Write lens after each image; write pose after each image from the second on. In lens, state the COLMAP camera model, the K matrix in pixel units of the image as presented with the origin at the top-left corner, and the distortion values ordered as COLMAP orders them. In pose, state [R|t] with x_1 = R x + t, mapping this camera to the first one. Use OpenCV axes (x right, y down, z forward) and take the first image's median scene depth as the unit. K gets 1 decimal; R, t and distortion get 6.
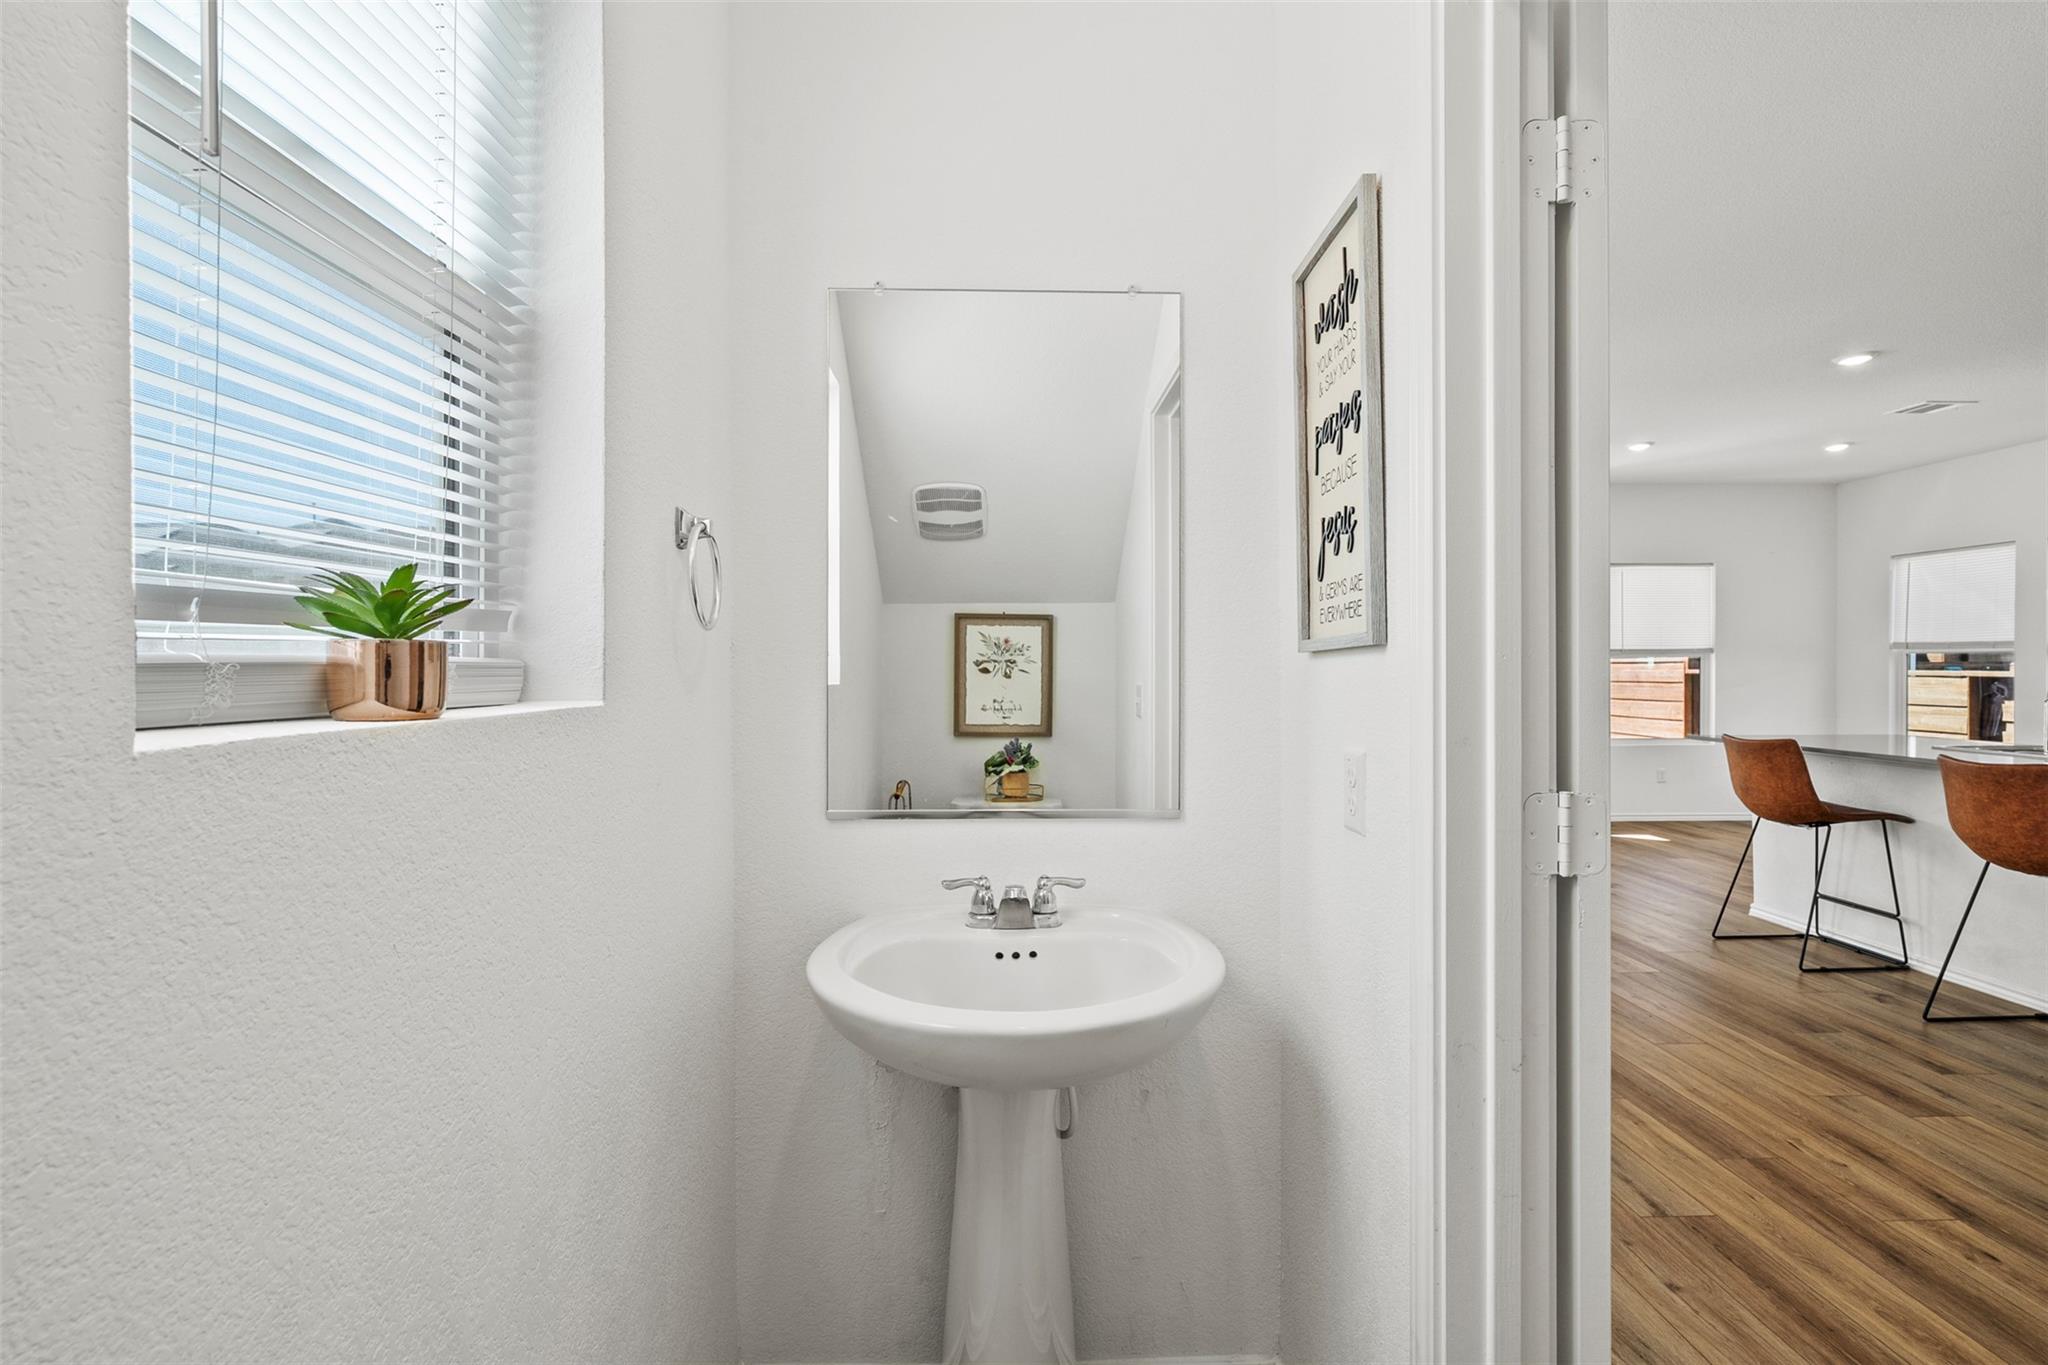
lens RADIAL K [[924.2, 0, 1010.2], [0, 924.2, 669.8], [0, 0, 1]] dist [-0.002211, -0.000937]
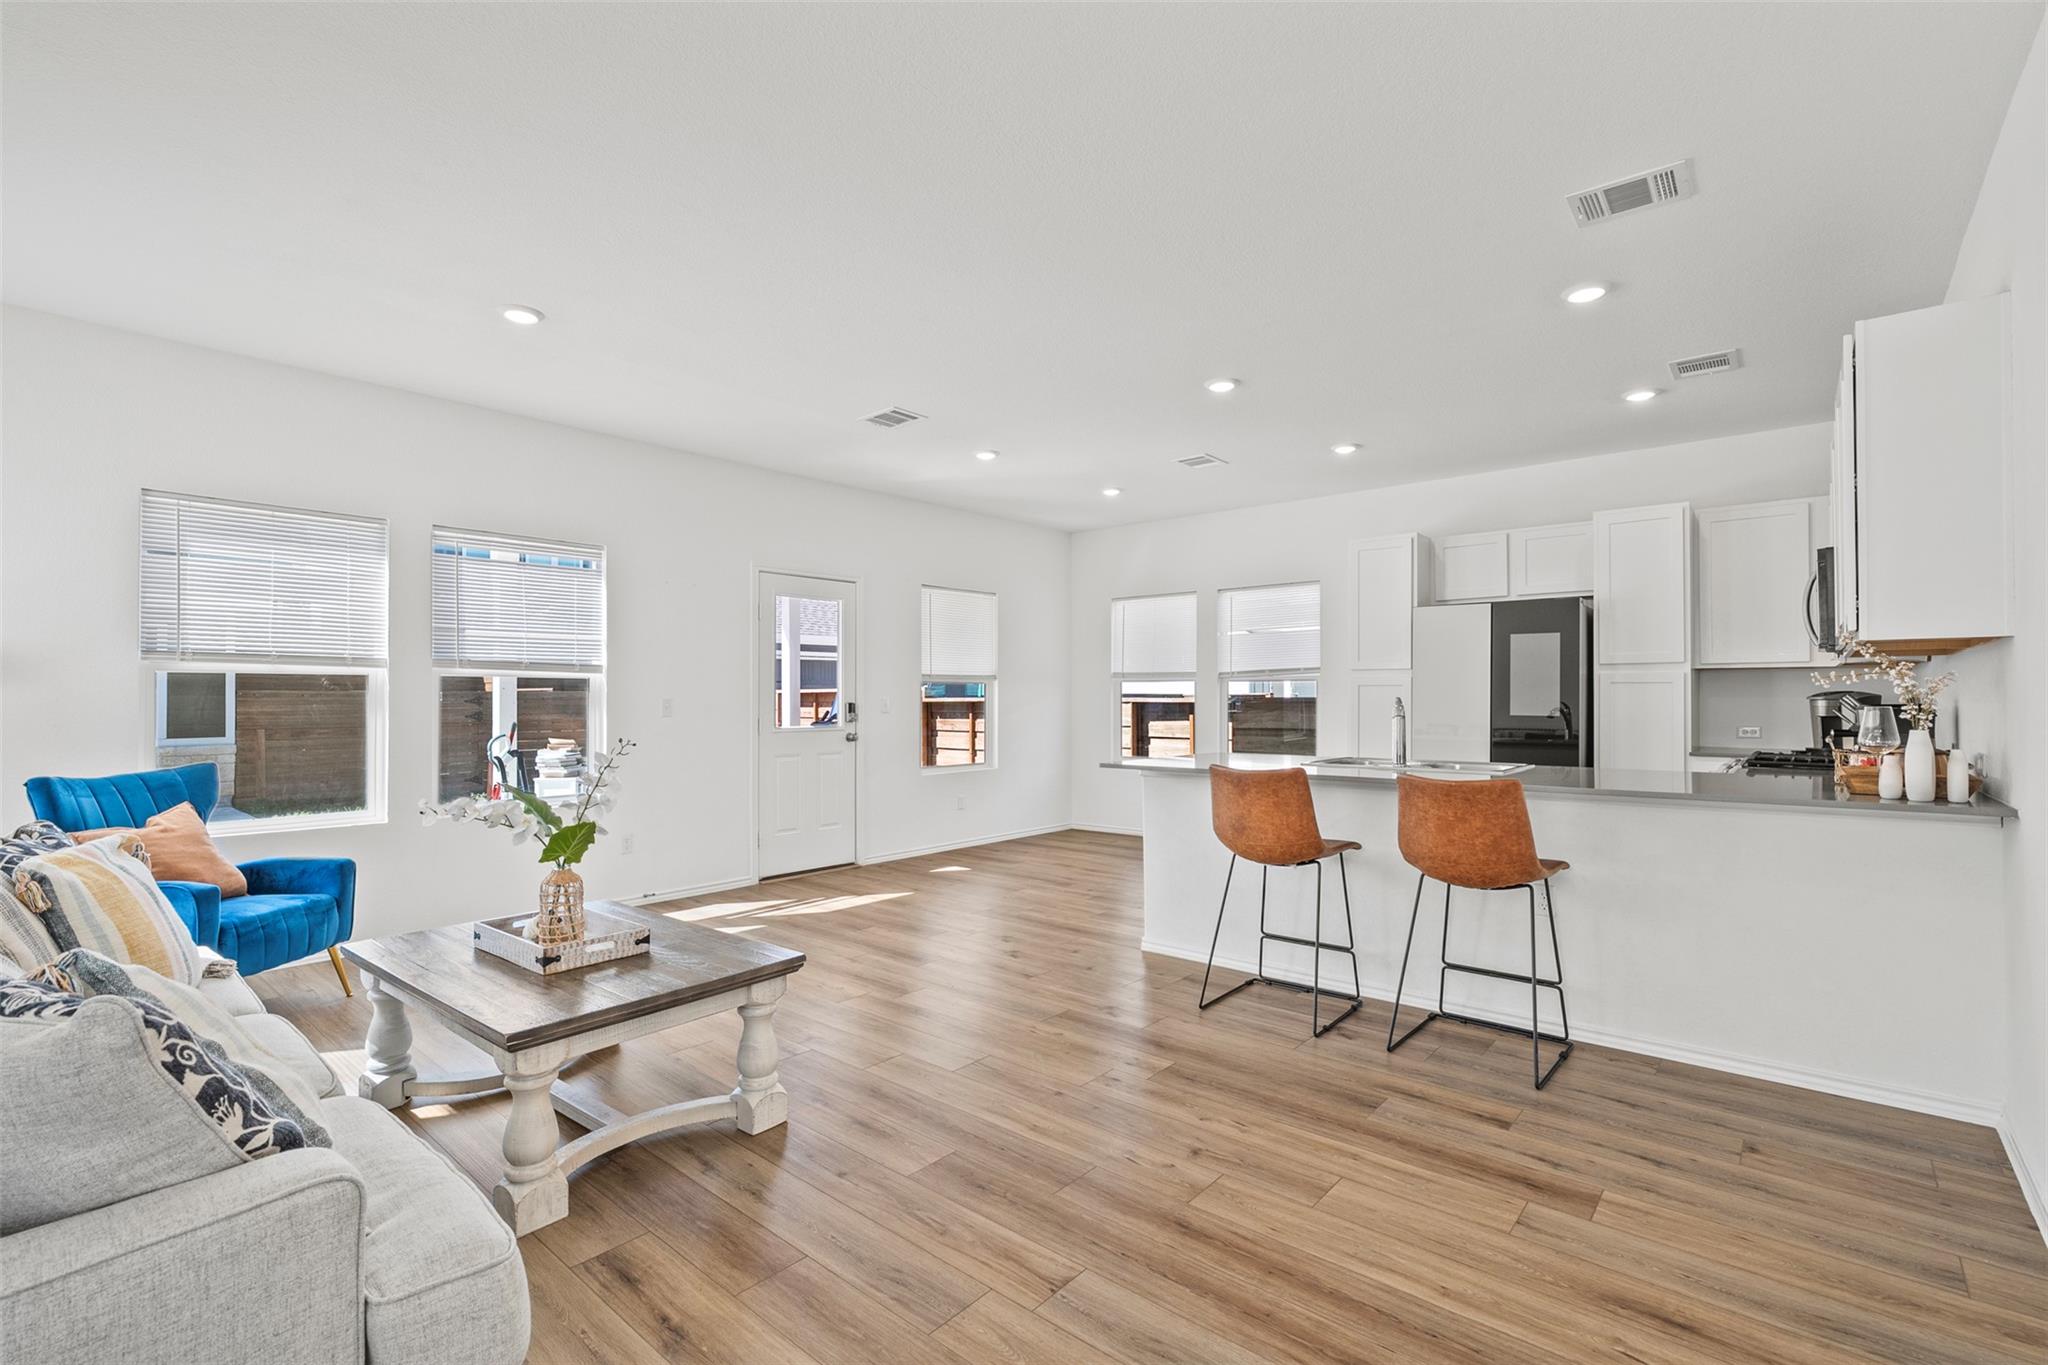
lens RADIAL K [[921.2, 0, 1029.5], [0, 921.2, 694.5], [0, 0, 1]] dist [-0.005114, 0.000130]
pose [[0.662137, 0.002564, 0.749379, 0.017053], [0.004437, 0.999963, -0.007341, 0.011393], [-0.749370, 0.008186, 0.662101, 0.558614]]
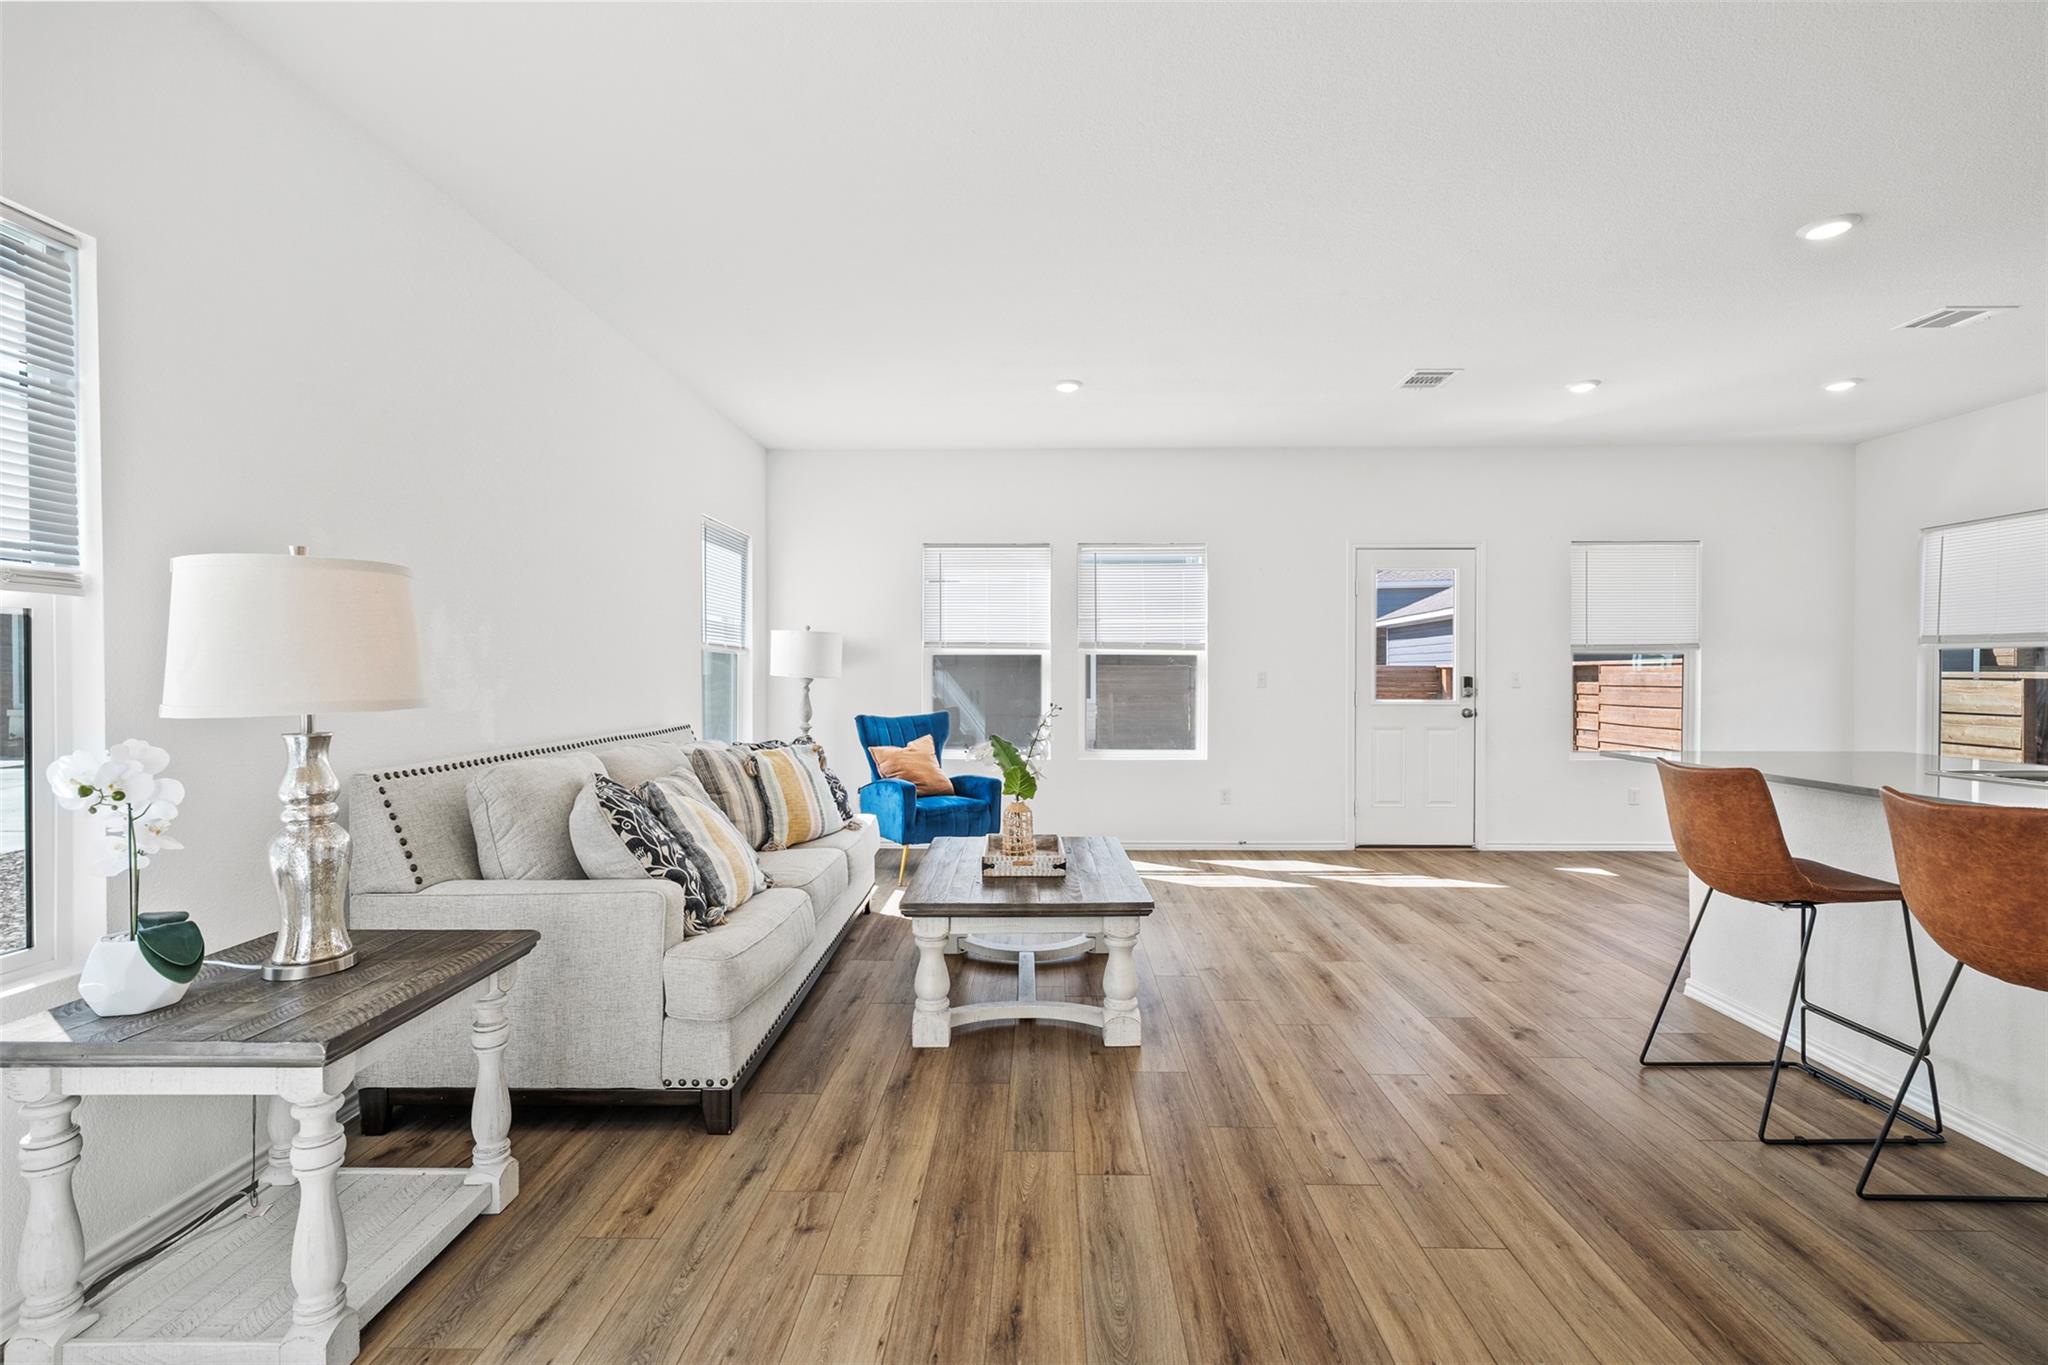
lens RADIAL K [[921.5, 0, 1024.0], [0, 921.5, 682.5], [0, 0, 1]] dist [0.000417, 0.000951]
pose [[0.999386, 0.001780, -0.034980, 0.362101], [-0.001530, 0.999973, 0.007184, 0.012563], [0.034992, -0.007126, 0.999362, 0.294833]]
